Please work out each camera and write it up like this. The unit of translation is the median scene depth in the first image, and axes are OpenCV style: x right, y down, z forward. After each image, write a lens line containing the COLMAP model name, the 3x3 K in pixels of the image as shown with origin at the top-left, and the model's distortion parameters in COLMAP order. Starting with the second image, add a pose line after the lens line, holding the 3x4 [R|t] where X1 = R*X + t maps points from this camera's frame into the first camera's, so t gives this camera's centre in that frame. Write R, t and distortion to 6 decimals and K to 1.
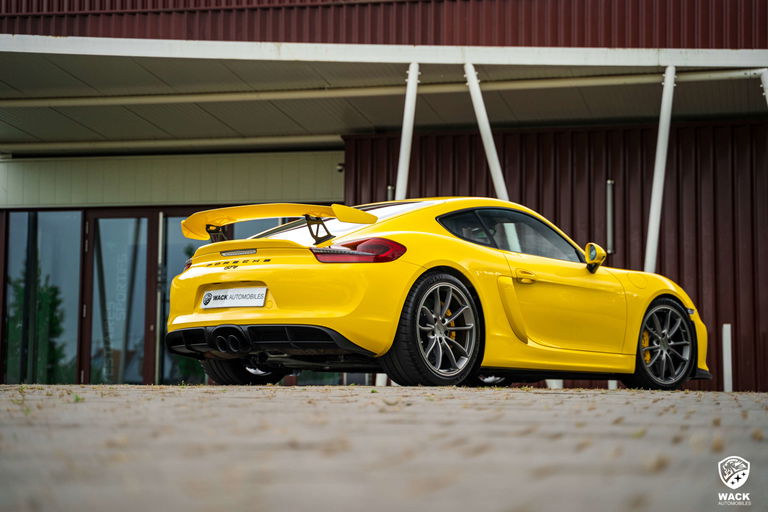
lens RADIAL K [[1533.0, 0, 384.0], [0, 1533.0, 256.0], [0, 0, 1]] dist [0.240350, 0.179304]
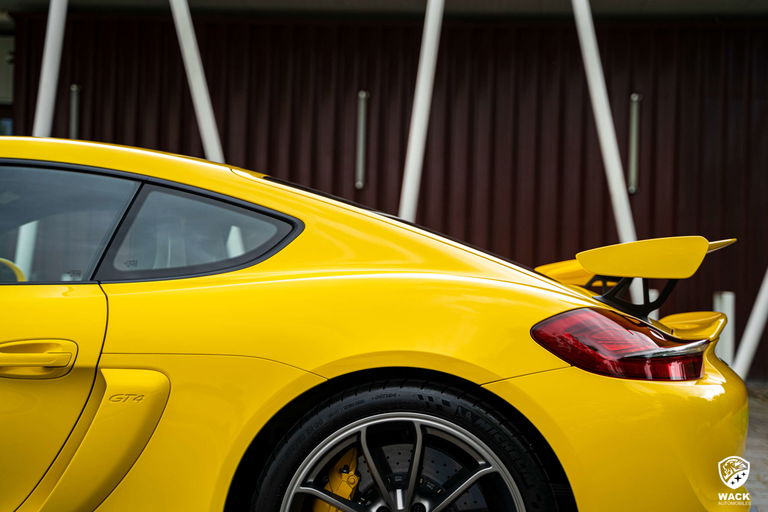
lens RADIAL K [[1283.1, 0, 384.0], [0, 1283.1, 256.0], [0, 0, 1]] dist [0.126129, 0.041378]
pose [[0.989080, 0.028409, 0.144617, 0.065525], [-0.038355, 0.997052, 0.066458, -0.010541], [-0.142303, -0.071279, 0.987253, 0.354428]]
